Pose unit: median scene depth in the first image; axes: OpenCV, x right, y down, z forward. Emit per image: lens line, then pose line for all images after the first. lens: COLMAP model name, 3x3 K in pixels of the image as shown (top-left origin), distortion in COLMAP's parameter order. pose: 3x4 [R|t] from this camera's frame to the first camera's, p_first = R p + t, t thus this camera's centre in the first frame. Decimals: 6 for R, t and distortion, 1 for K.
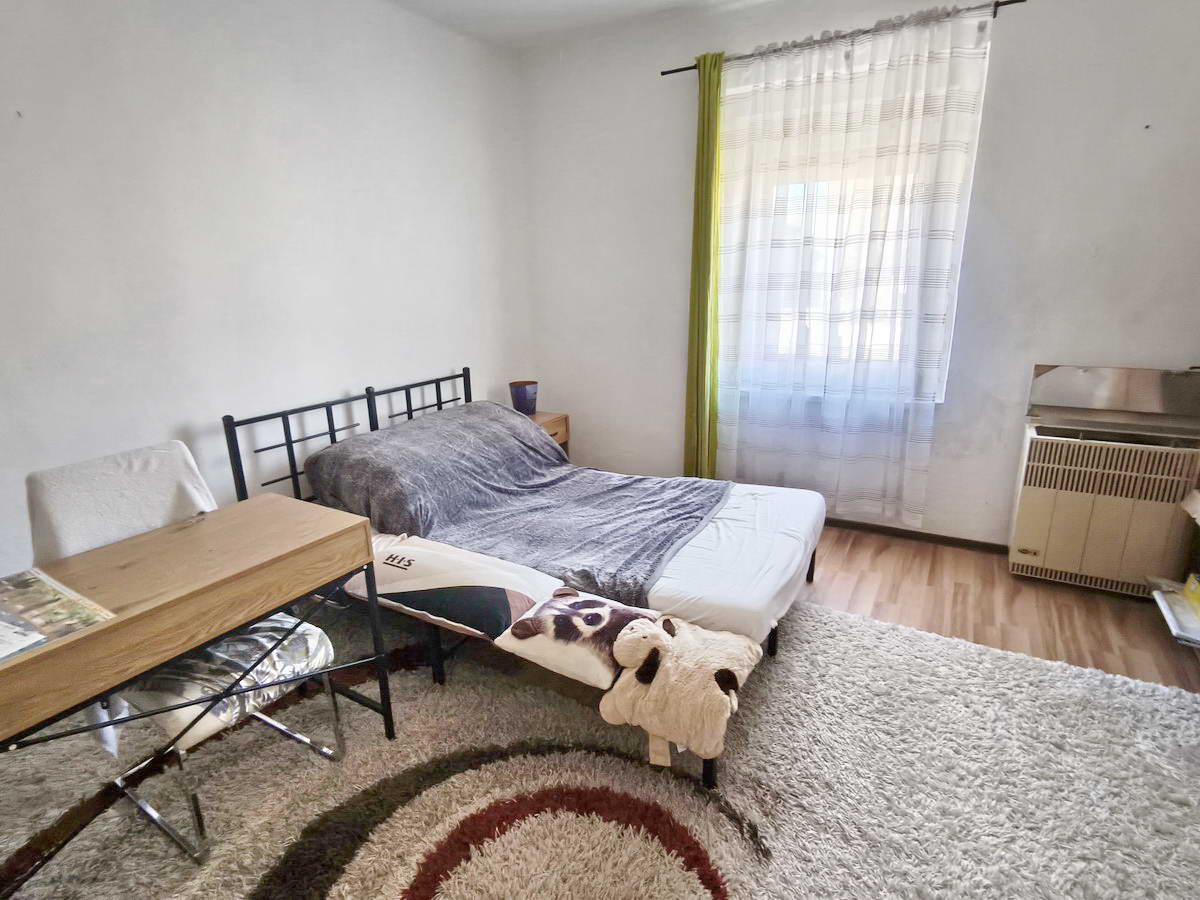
lens RADIAL K [[630.4, 0, 592.0], [0, 630.4, 456.3], [0, 0, 1]] dist [0.001205, -0.000780]
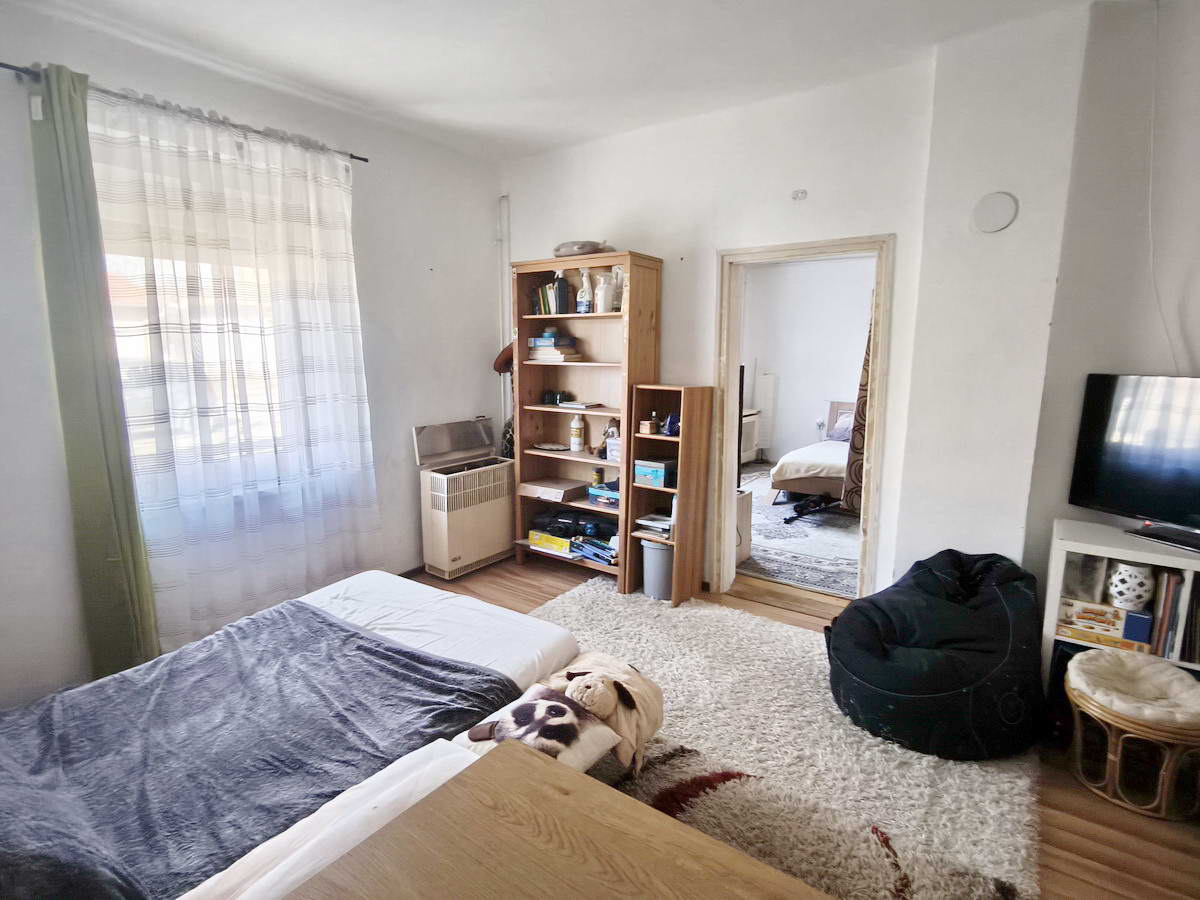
lens RADIAL K [[630.4, 0, 592.0], [0, 630.4, 456.3], [0, 0, 1]] dist [0.001205, -0.000780]
pose [[0.079659, -0.150930, 0.985330, -0.620505], [0.276687, 0.952977, 0.123605, -0.152503], [-0.957653, 0.262782, 0.117674, 0.510447]]
